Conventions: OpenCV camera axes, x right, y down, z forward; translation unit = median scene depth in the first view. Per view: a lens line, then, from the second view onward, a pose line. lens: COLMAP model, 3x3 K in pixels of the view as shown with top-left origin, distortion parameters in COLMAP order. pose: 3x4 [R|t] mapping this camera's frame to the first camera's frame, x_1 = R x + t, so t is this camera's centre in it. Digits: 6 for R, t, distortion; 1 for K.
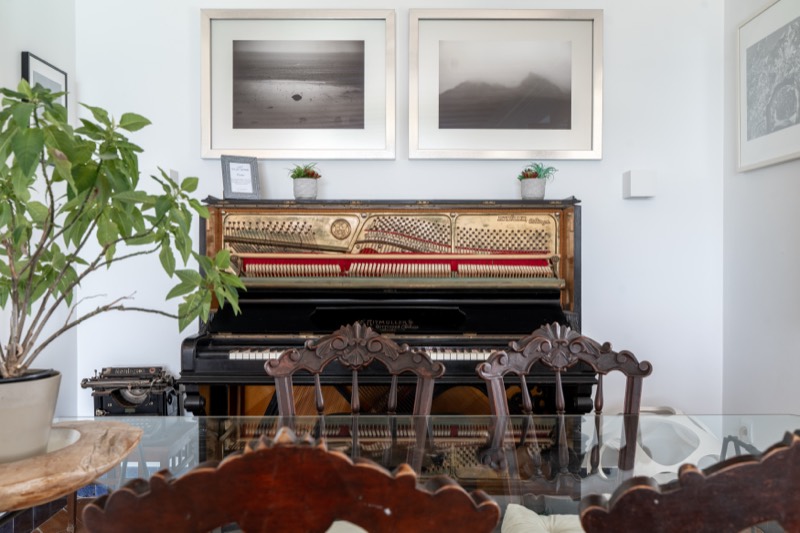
lens RADIAL K [[707.3, 0, 401.0], [0, 707.3, 257.4], [0, 0, 1]] dist [0.009991, 0.007056]
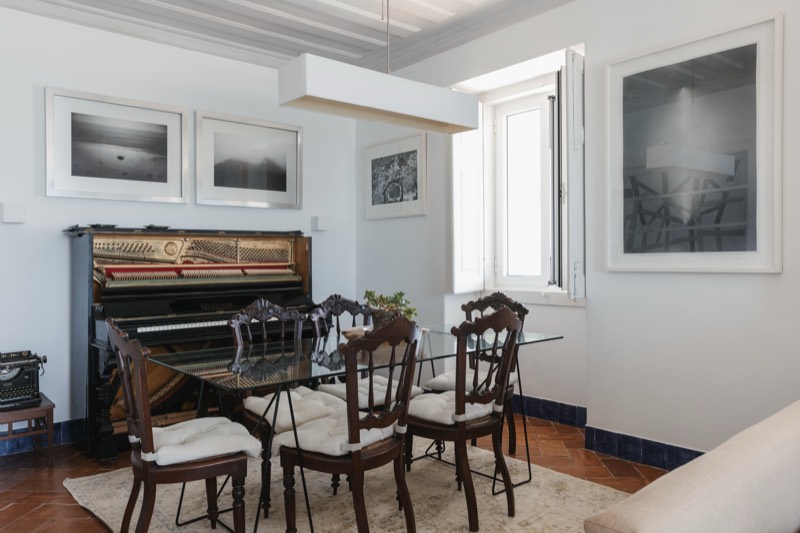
lens RADIAL K [[562.8, 0, 402.6], [0, 562.8, 249.2], [0, 0, 1]] dist [0.001094, 0.000259]
pose [[0.752046, -0.000148, 0.659111, -0.517420], [0.021055, 0.999495, -0.023800, 0.002082], [-0.658775, 0.031776, 0.751669, -0.270684]]
